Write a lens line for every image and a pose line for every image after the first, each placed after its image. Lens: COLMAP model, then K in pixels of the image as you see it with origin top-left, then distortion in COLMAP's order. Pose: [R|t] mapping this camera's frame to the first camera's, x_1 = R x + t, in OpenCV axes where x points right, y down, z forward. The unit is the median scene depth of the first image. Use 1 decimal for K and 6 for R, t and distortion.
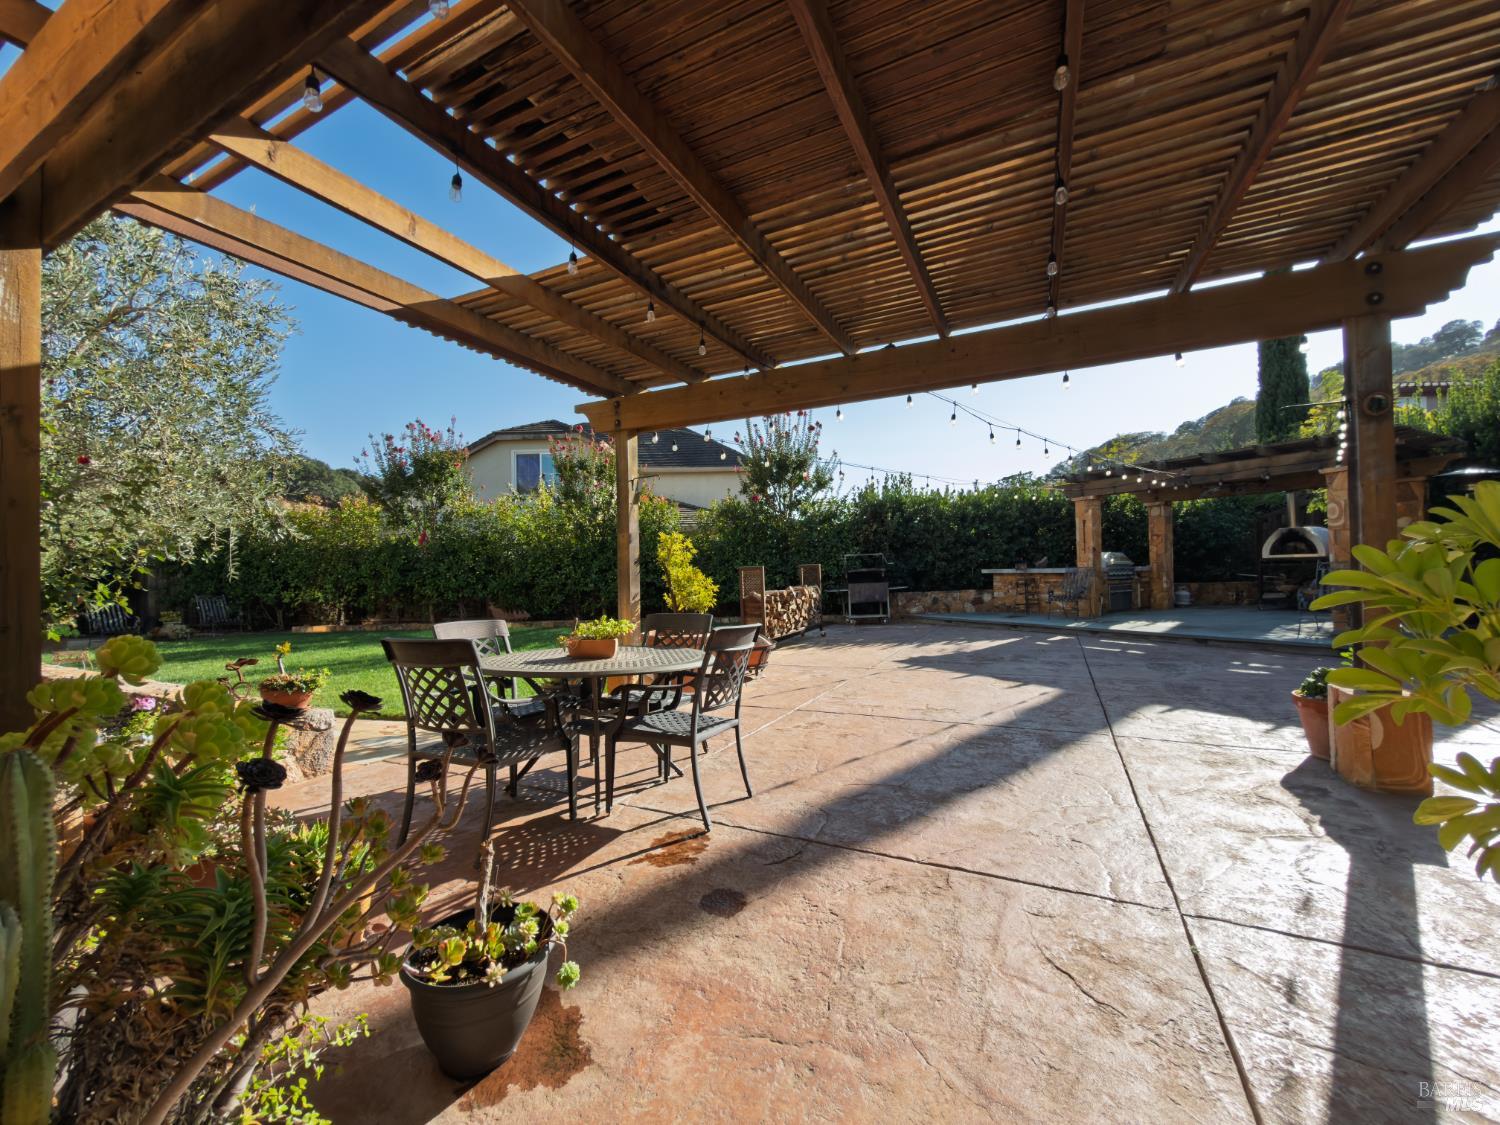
lens RADIAL K [[600.7, 0, 750.8], [0, 600.7, 565.6], [0, 0, 1]] dist [0.001983, -0.000249]
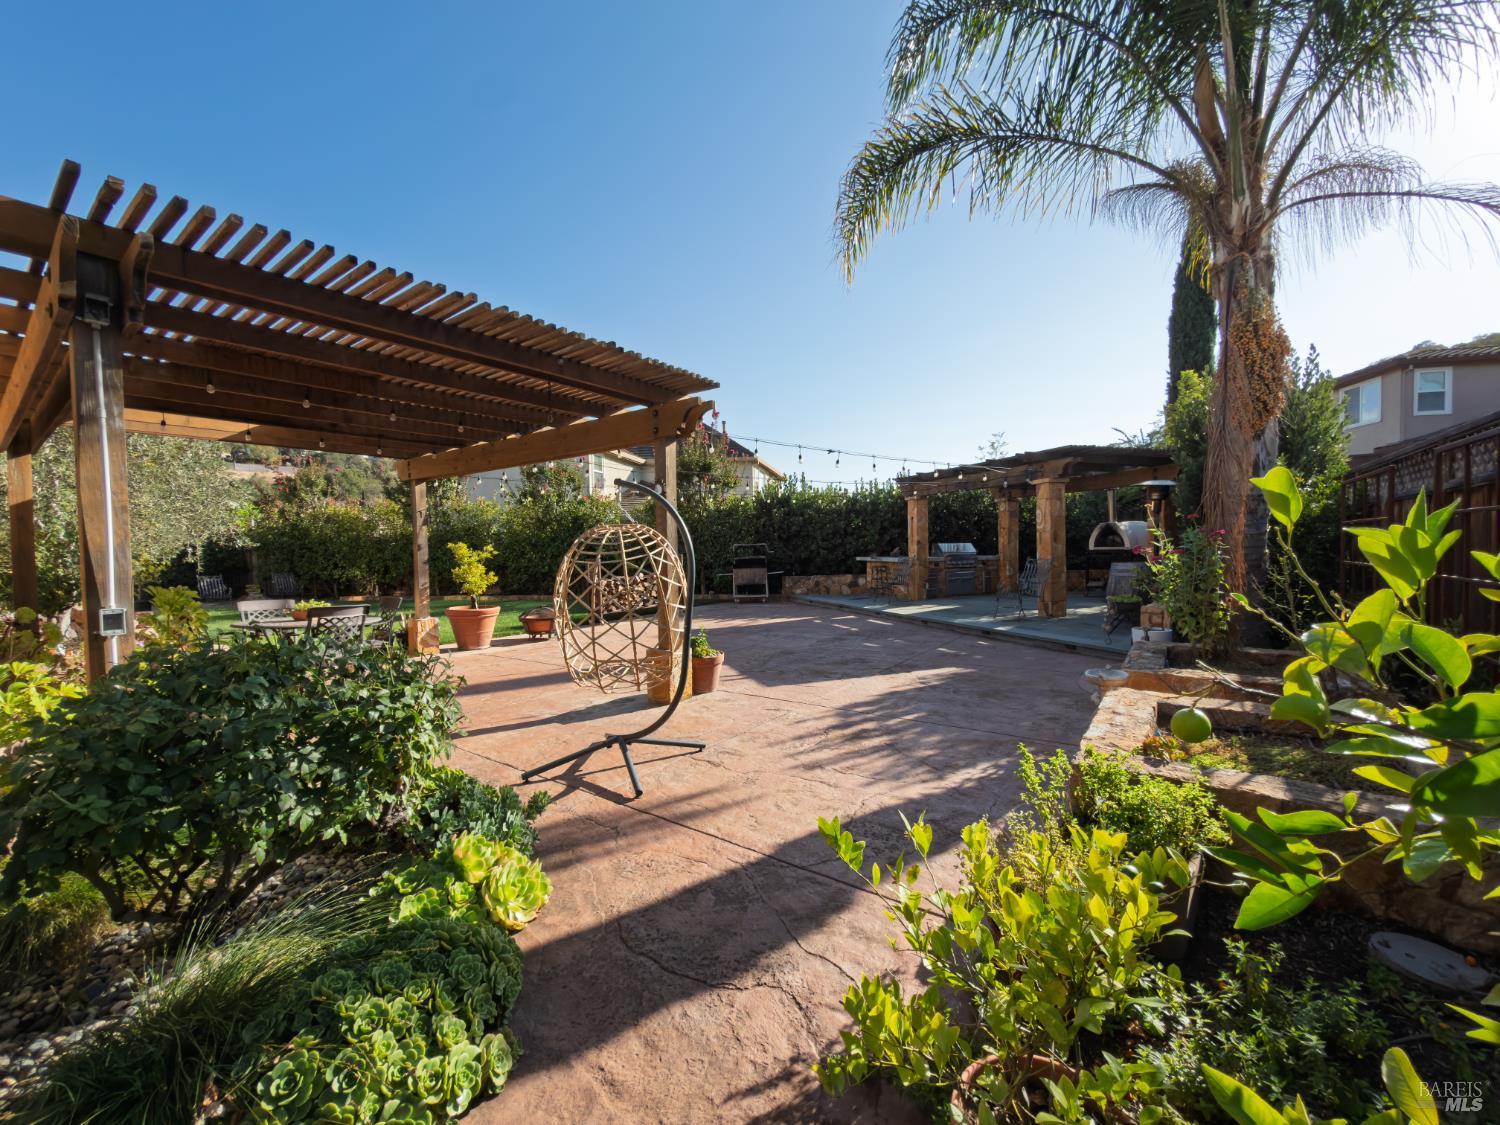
lens RADIAL K [[600.7, 0, 741.8], [0, 600.7, 563.2], [0, 0, 1]] dist [0.001983, -0.000249]
pose [[0.983787, 0.006814, -0.179211, 1.576221], [0.000589, 0.999150, 0.041228, -0.124373], [0.179340, -0.040665, 0.982946, -0.732410]]
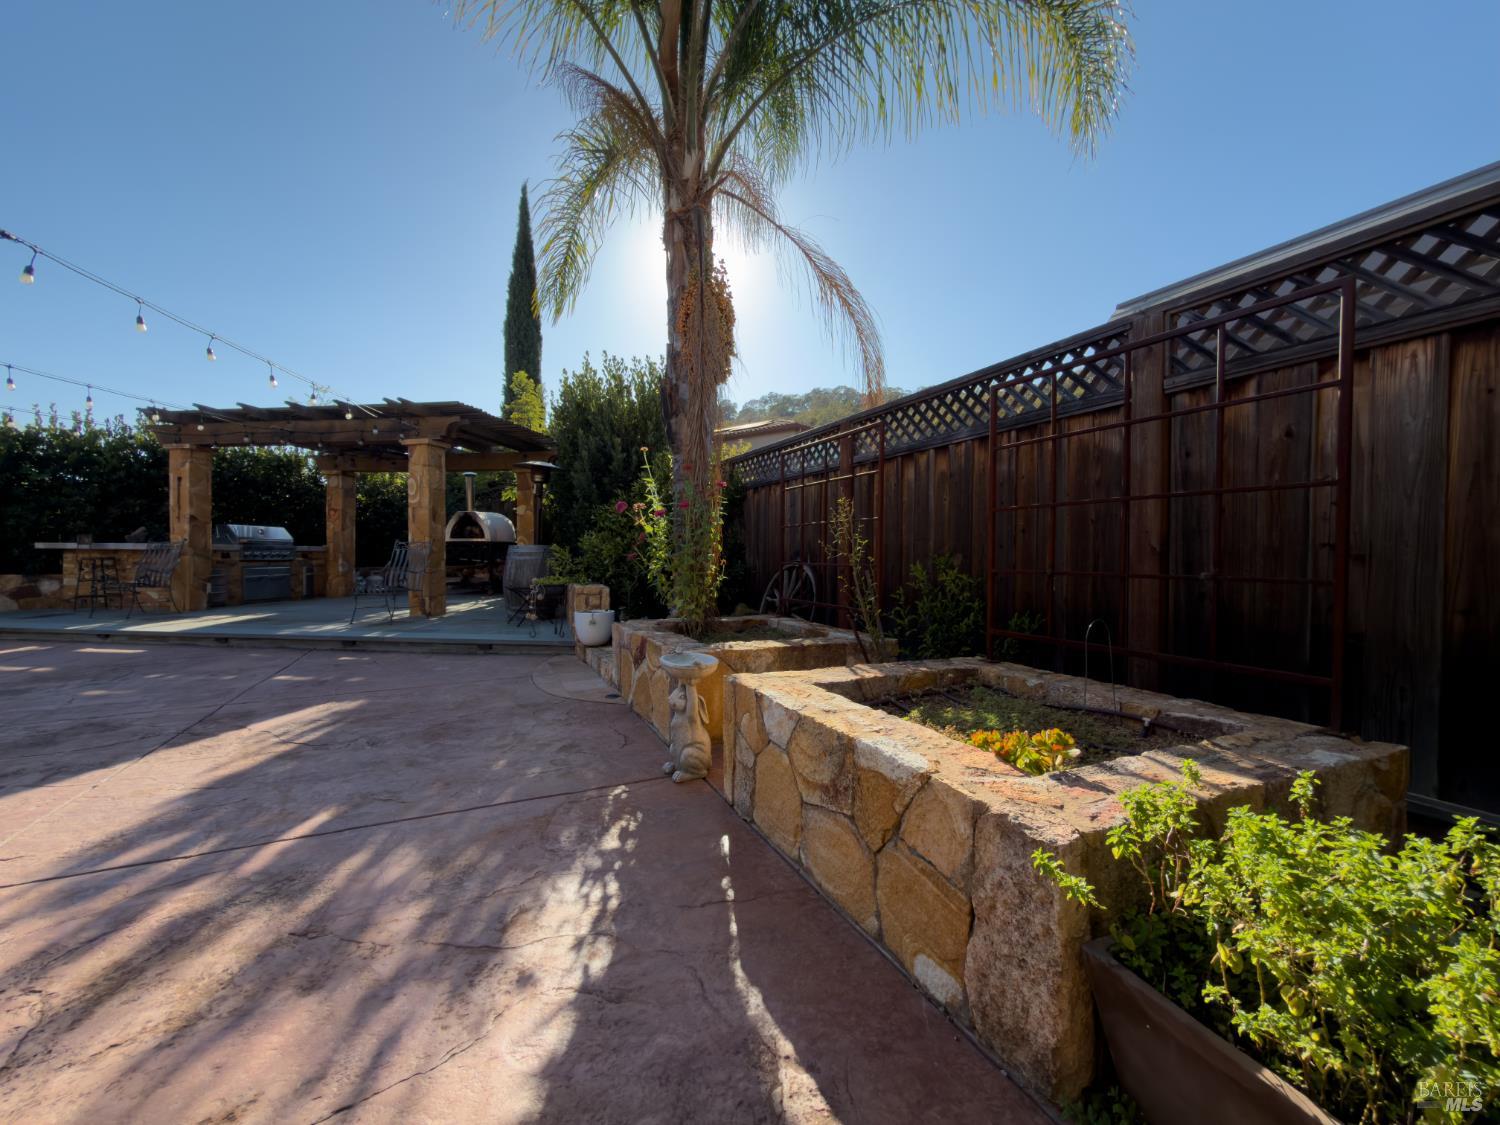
lens RADIAL K [[600.7, 0, 751.2], [0, 600.7, 558.1], [0, 0, 1]] dist [0.001983, -0.000249]
pose [[0.619947, 0.021090, 0.784360, 1.493275], [-0.027345, 0.999612, -0.005265, 0.022654], [-0.784167, -0.018184, 0.620283, 0.061241]]
